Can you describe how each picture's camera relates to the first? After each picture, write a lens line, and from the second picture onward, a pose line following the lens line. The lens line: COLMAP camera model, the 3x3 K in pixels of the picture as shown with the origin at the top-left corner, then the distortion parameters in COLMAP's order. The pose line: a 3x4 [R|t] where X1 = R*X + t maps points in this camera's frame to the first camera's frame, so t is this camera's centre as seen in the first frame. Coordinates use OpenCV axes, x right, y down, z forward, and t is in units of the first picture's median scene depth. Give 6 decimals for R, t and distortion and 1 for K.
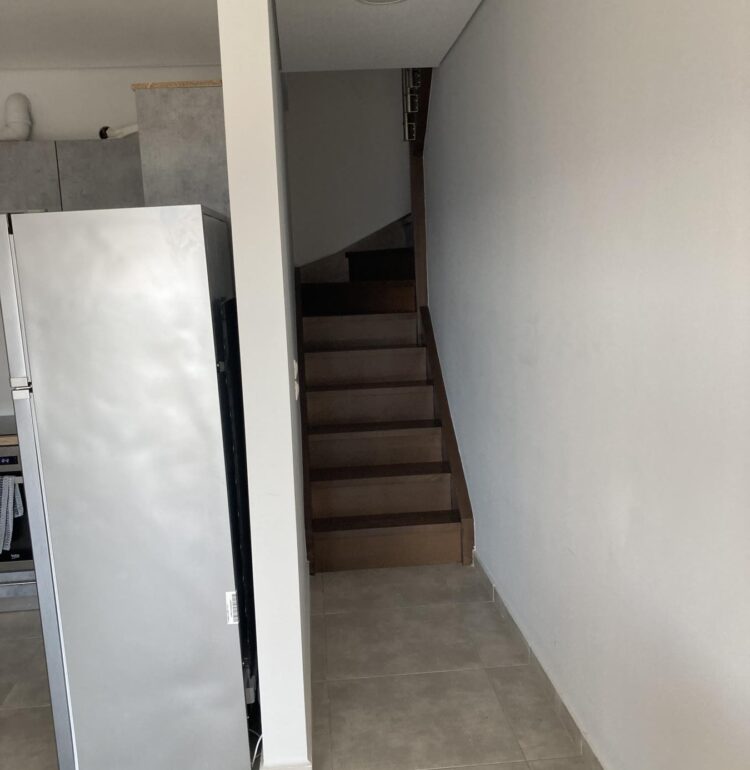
lens RADIAL K [[822.3, 0, 375.0], [0, 822.3, 385.0], [0, 0, 1]] dist [-0.002802, -0.025128]
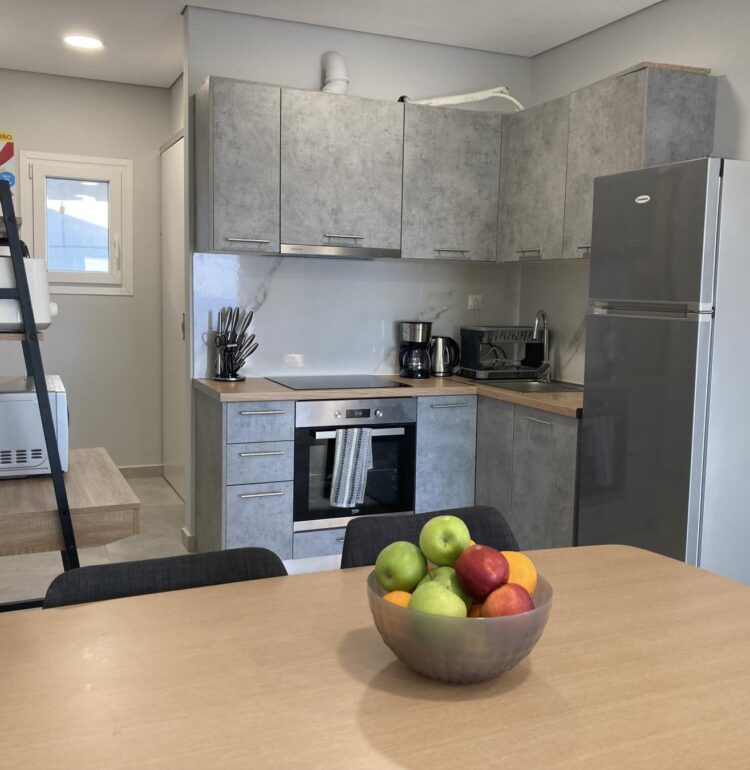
lens RADIAL K [[853.1, 0, 348.1], [0, 853.1, 374.2], [0, 0, 1]] dist [-0.006246, -0.045277]
pose [[0.955409, 0.032050, 0.293540, -0.749924], [-0.018033, 0.998570, -0.050336, 0.094904], [-0.294733, 0.042798, 0.954621, 0.017046]]
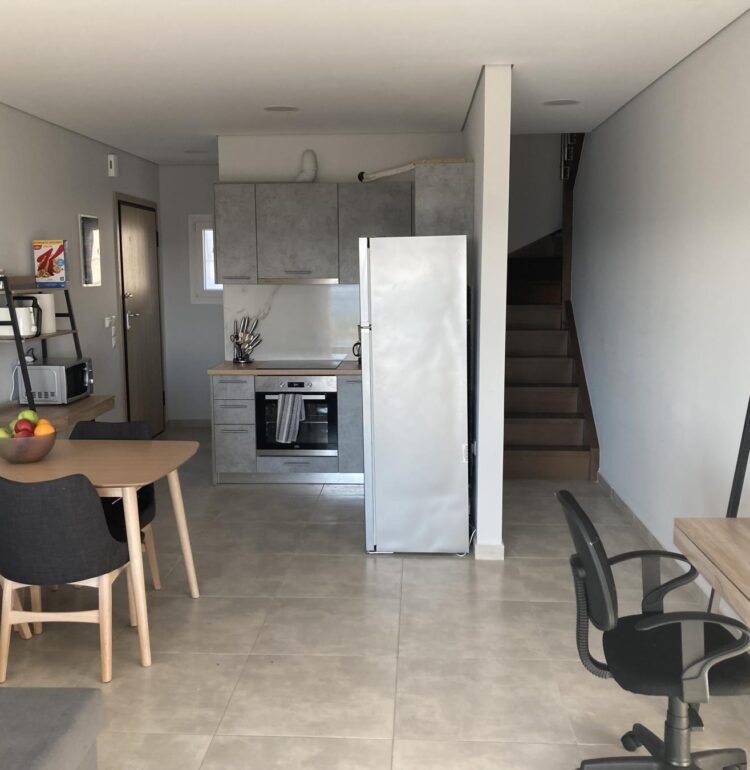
lens RADIAL K [[853.1, 0, 348.1], [0, 853.1, 374.2], [0, 0, 1]] dist [-0.006246, -0.045277]
pose [[0.985306, 0.052831, -0.162423, -0.084844], [-0.055656, 0.998367, -0.012890, 0.085515], [0.161477, 0.021740, 0.986637, -0.588444]]
